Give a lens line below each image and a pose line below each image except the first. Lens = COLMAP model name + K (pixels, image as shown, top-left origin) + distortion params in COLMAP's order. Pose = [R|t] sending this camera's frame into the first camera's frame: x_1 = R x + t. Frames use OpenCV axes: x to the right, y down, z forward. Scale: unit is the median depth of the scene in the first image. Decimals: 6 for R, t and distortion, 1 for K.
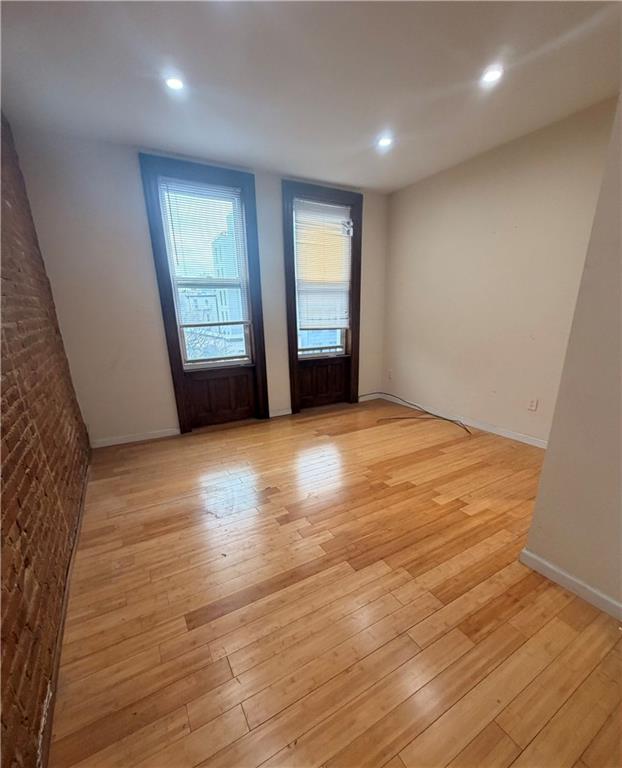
lens RADIAL K [[332.0, 0, 312.2], [0, 332.0, 413.7], [0, 0, 1]] dist [-0.004378, -0.000421]
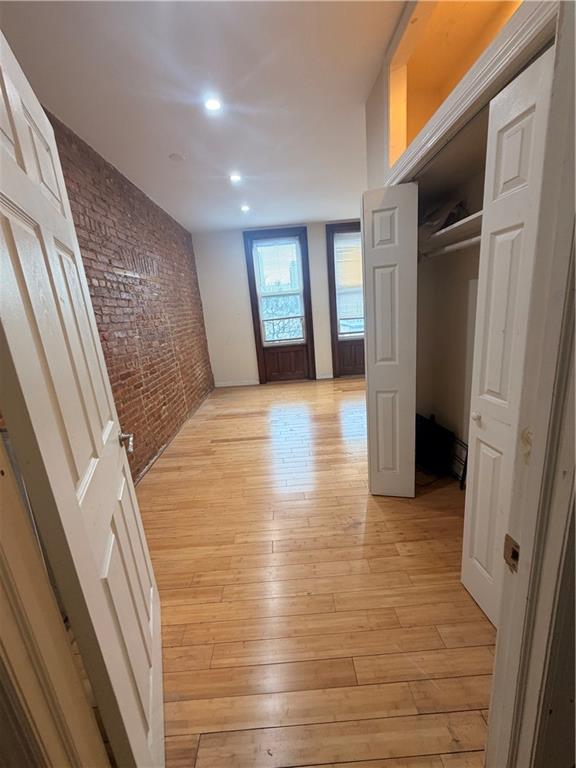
lens RADIAL K [[304.6, 0, 286.2], [0, 304.6, 383.8], [0, 0, 1]] dist [-0.002359, -0.000458]
pose [[0.877790, 0.062480, -0.474953, 0.460398], [-0.078780, 0.996787, -0.014471, 0.071924], [0.472523, 0.050119, 0.879892, -0.301296]]
